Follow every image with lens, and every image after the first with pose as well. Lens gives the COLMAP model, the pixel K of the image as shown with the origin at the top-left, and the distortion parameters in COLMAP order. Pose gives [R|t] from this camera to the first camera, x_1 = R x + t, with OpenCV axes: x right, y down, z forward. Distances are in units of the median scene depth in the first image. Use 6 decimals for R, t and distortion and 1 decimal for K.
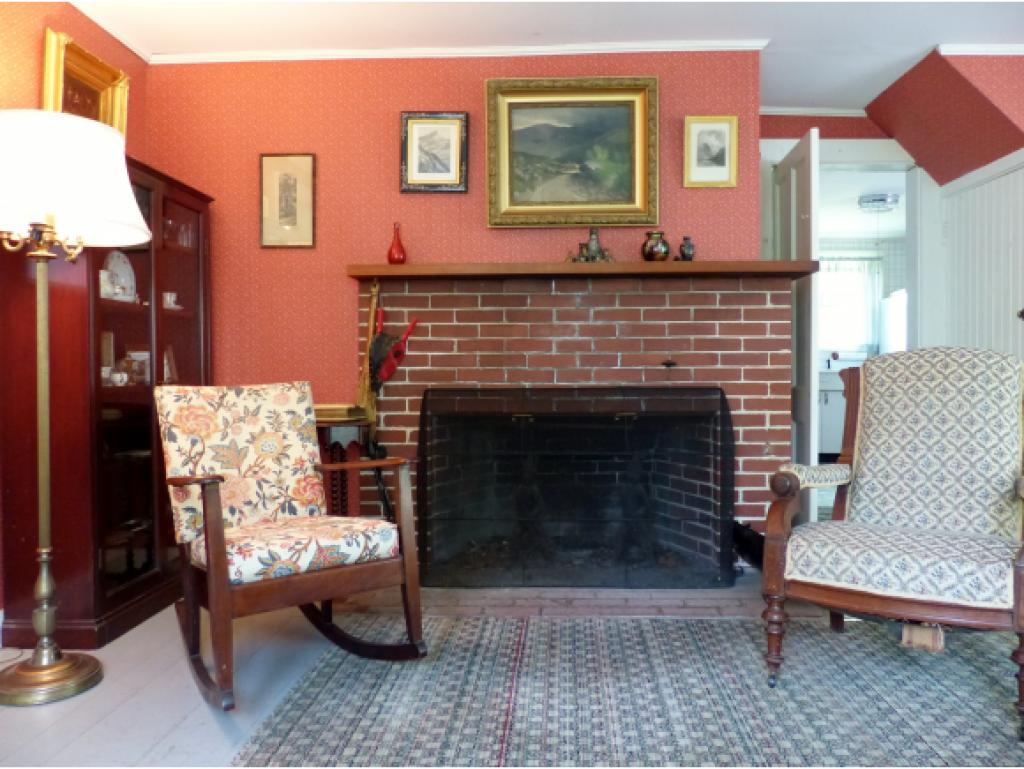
lens RADIAL K [[765.5, 0, 512.8], [0, 765.5, 380.6], [0, 0, 1]] dist [-0.024225, 0.002152]
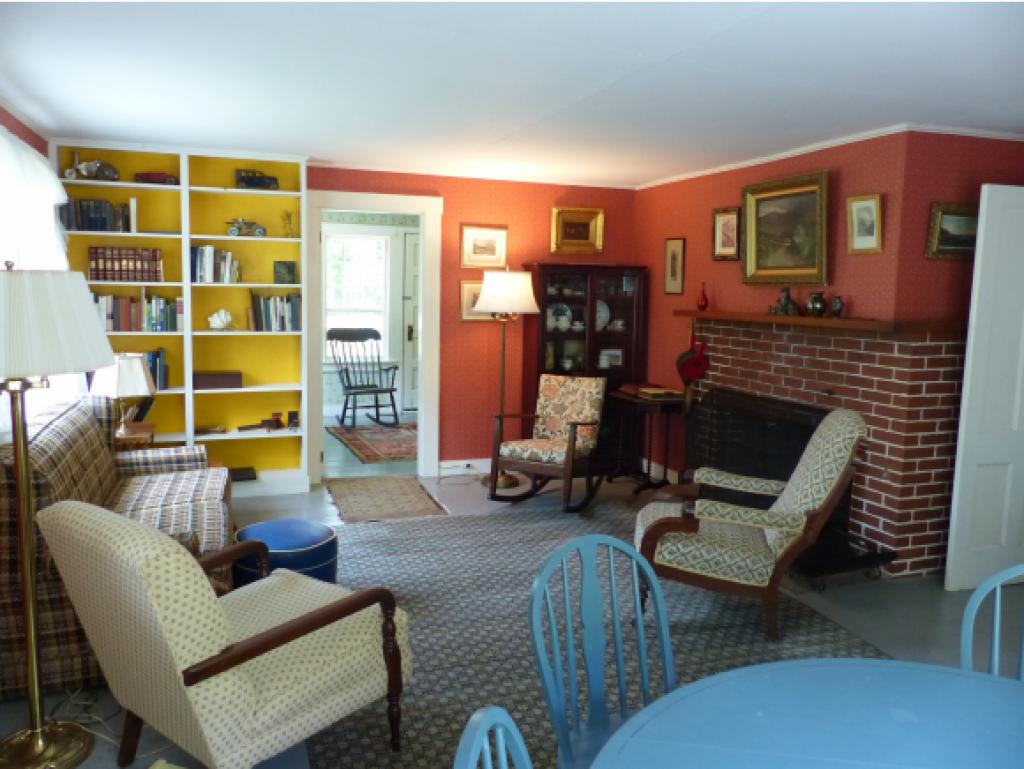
lens RADIAL K [[765.5, 0, 509.8], [0, 765.5, 382.7], [0, 0, 1]] dist [-0.024225, 0.002152]
pose [[0.388493, 0.122626, -0.913256, 1.173097], [-0.031868, 0.992301, 0.119683, -0.175275], [0.920901, -0.017392, 0.389410, -0.000750]]
